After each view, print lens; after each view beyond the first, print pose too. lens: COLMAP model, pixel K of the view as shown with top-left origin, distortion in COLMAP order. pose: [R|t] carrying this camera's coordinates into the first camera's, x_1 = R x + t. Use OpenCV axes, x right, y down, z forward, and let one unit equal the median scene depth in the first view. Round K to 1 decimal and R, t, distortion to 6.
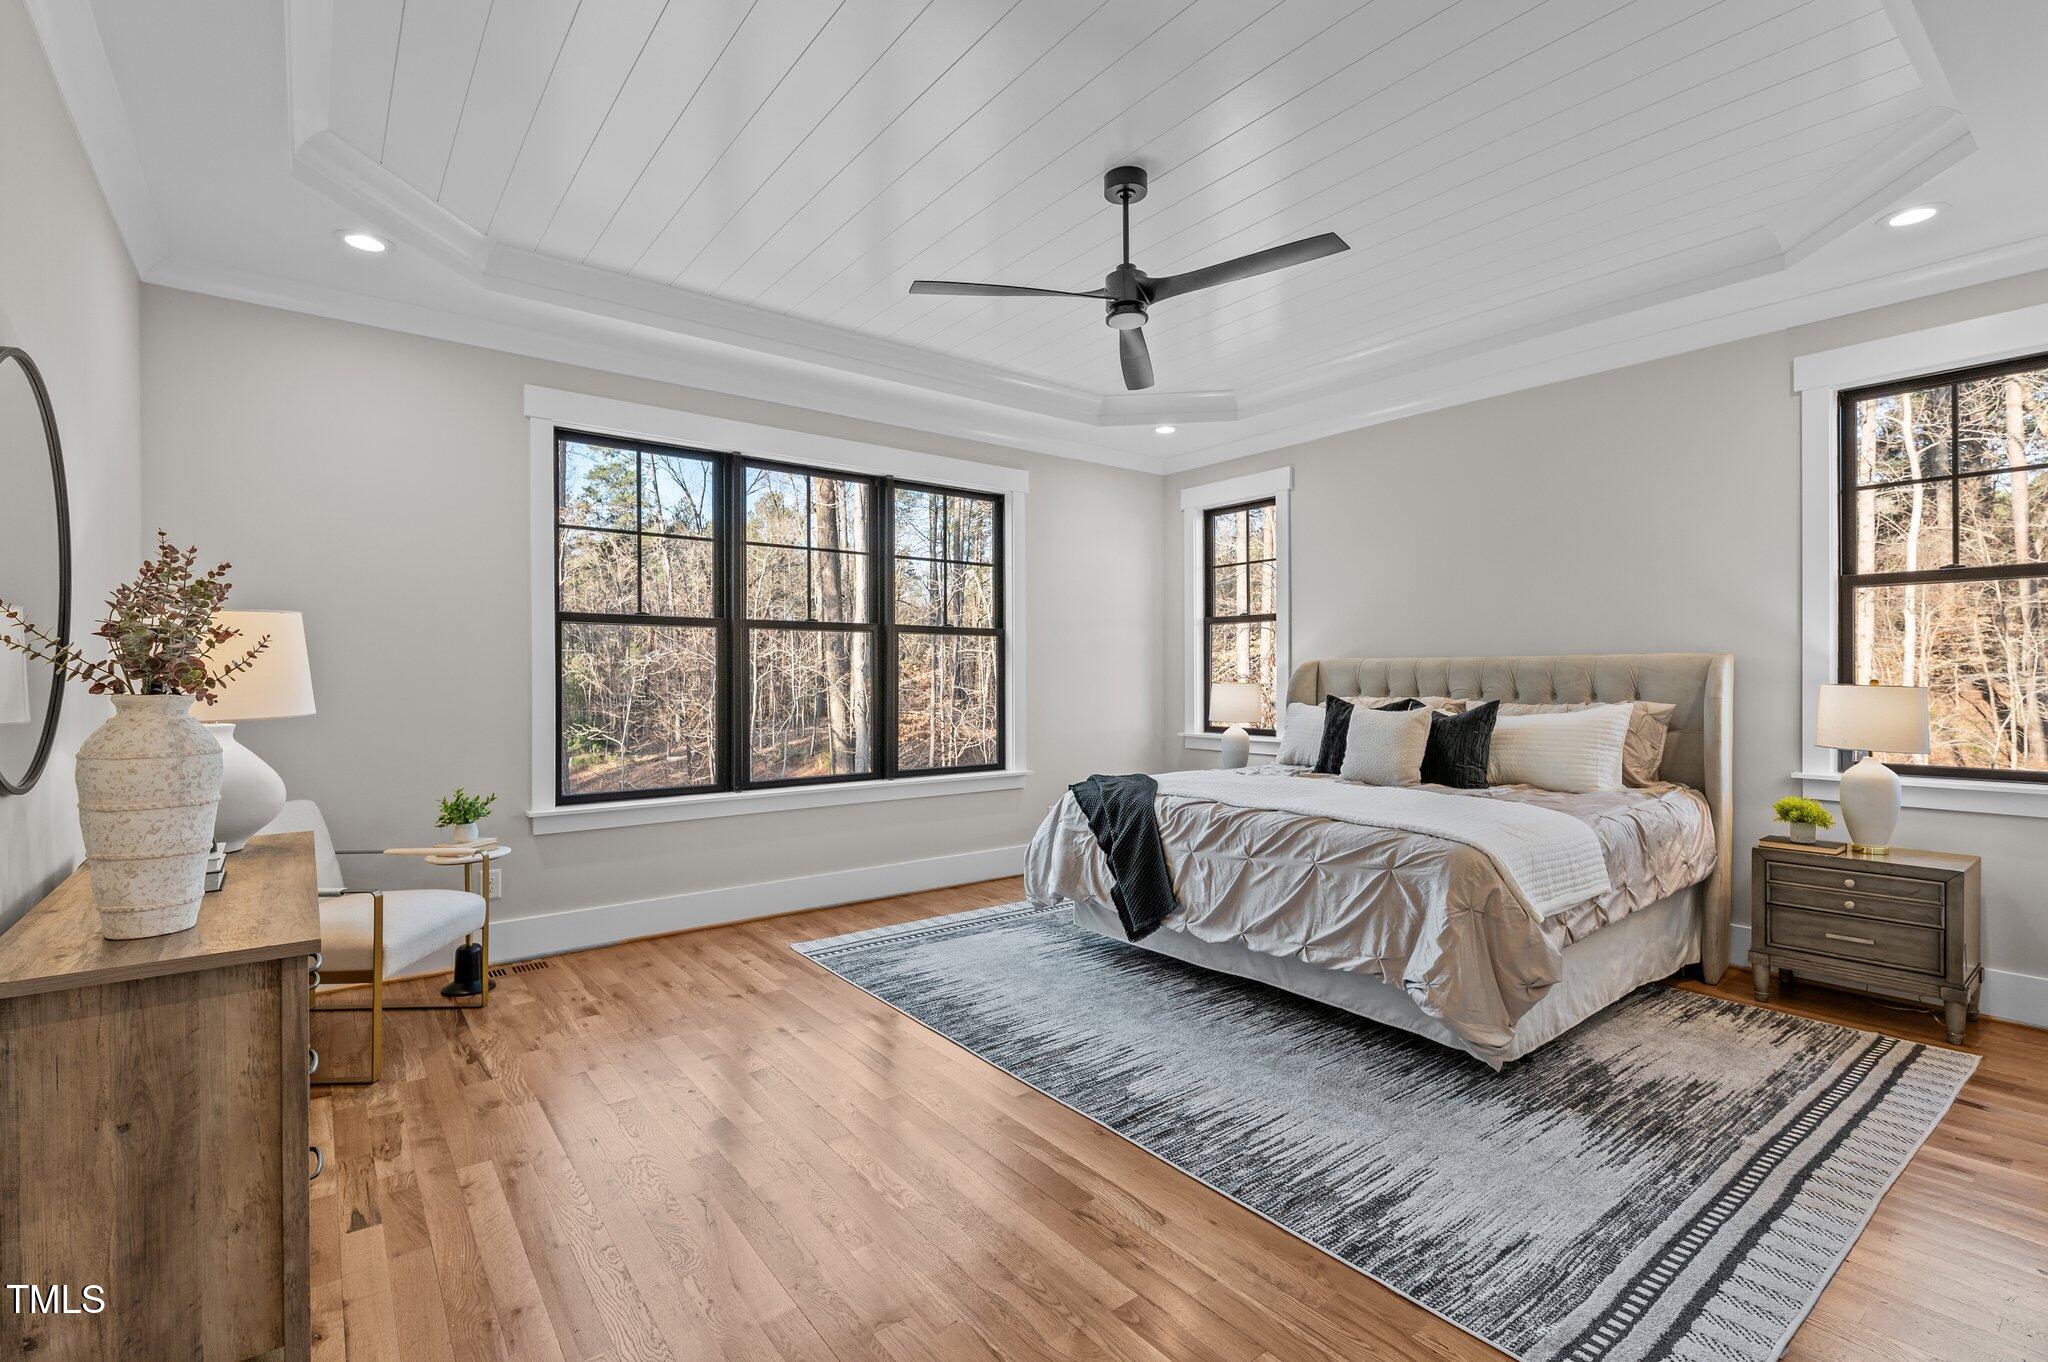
lens RADIAL K [[889.5, 0, 1024.5], [0, 889.5, 688.0], [0, 0, 1]] dist [0.008125, -0.003447]
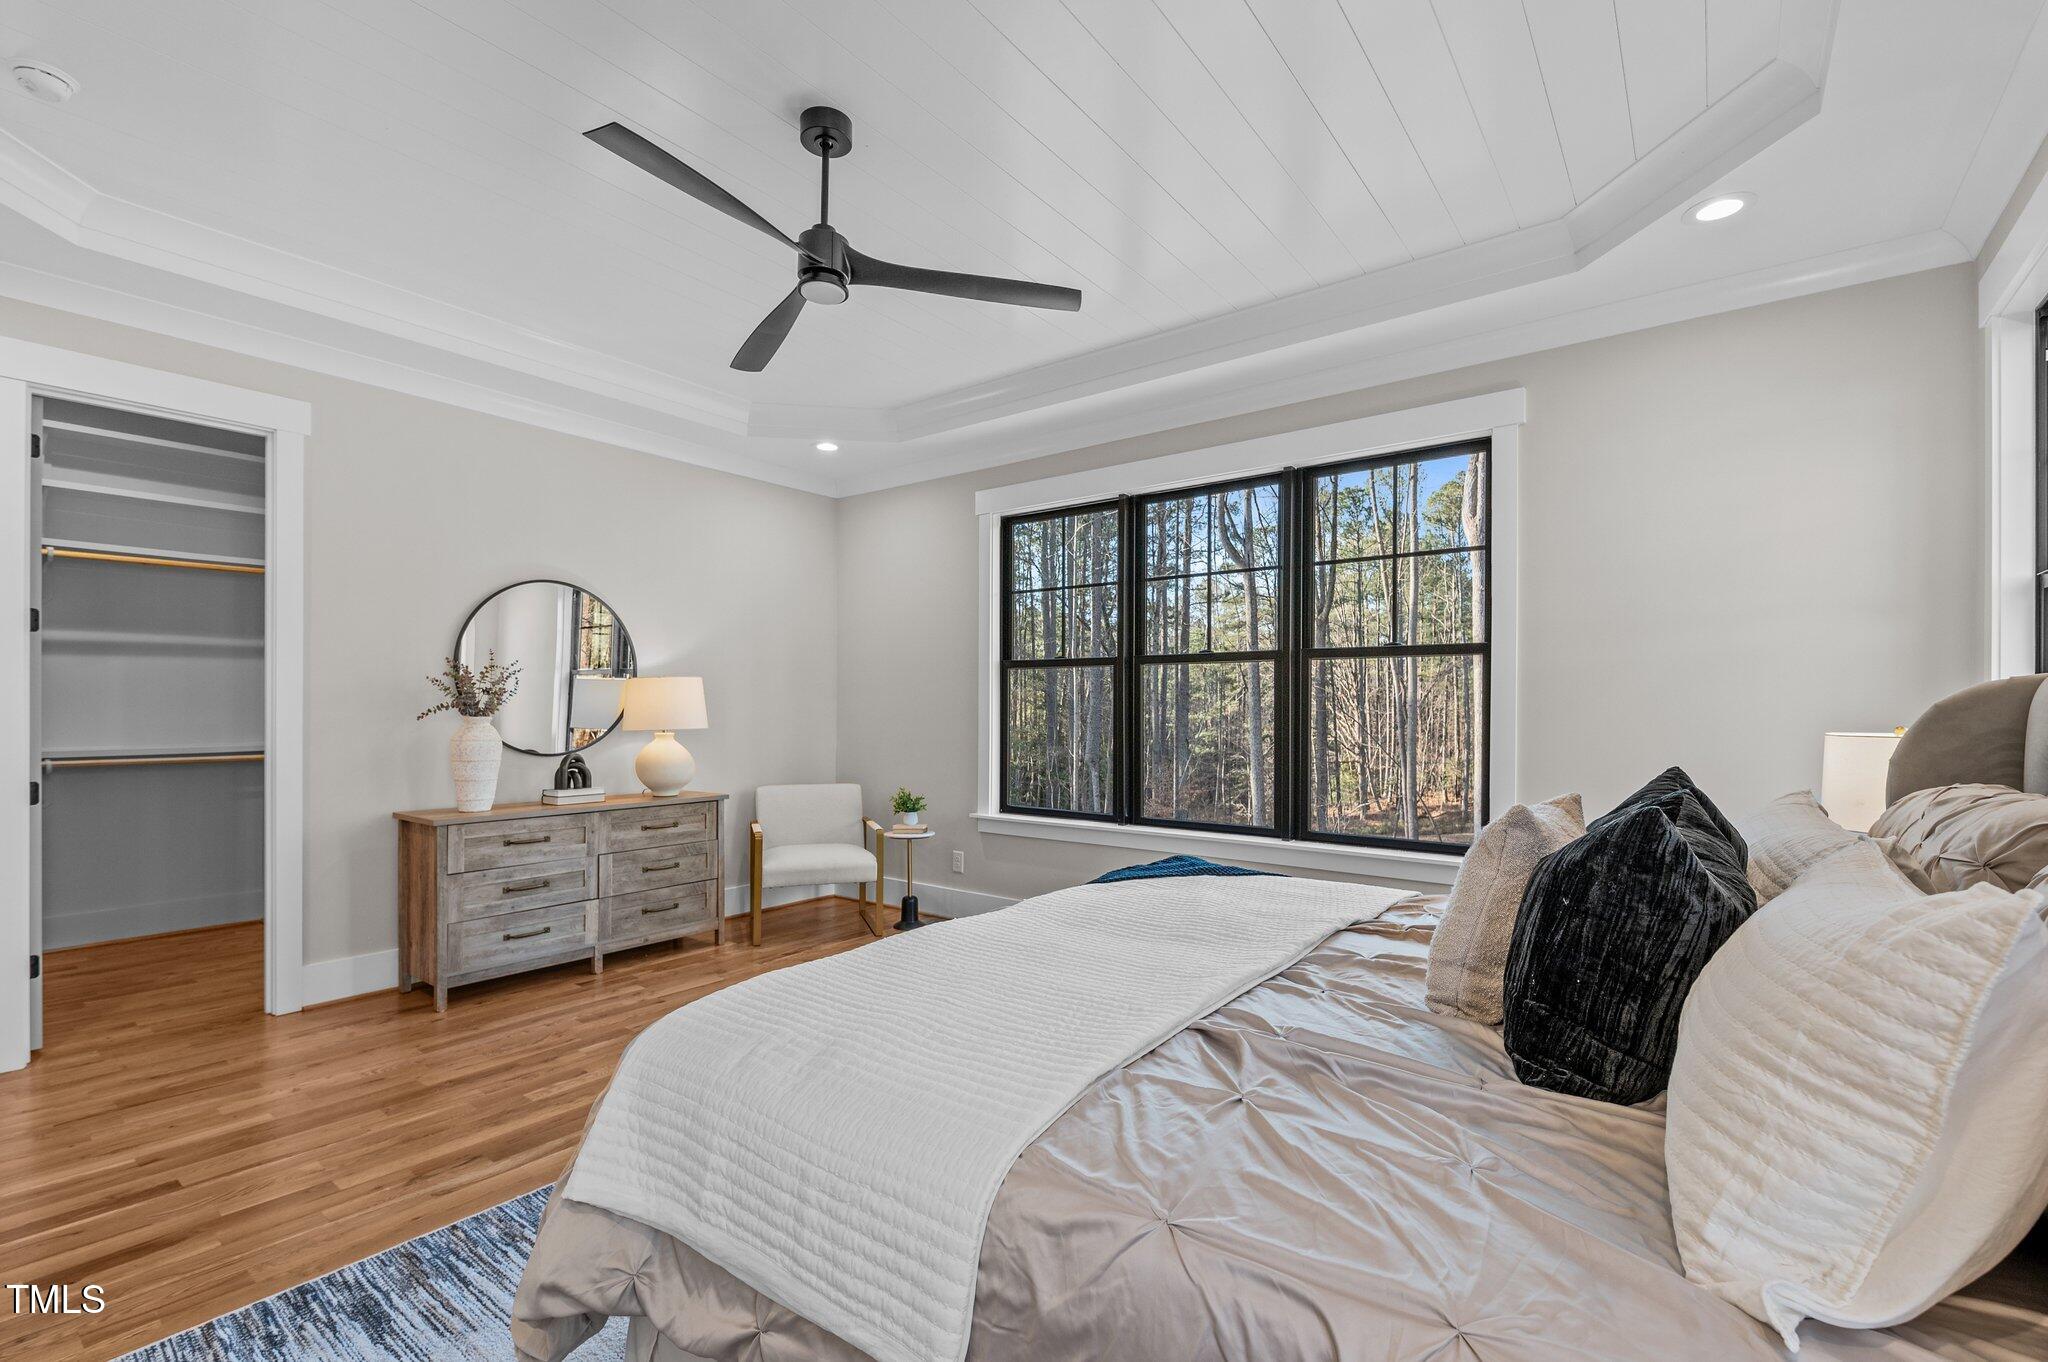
lens RADIAL K [[889.5, 0, 1024.8], [0, 889.5, 687.9], [0, 0, 1]] dist [0.008125, -0.003447]
pose [[0.225457, 0.002349, -0.974250, 0.677282], [0.004163, 0.999986, 0.003375, -0.047941], [0.974244, -0.004817, 0.225444, 0.664033]]
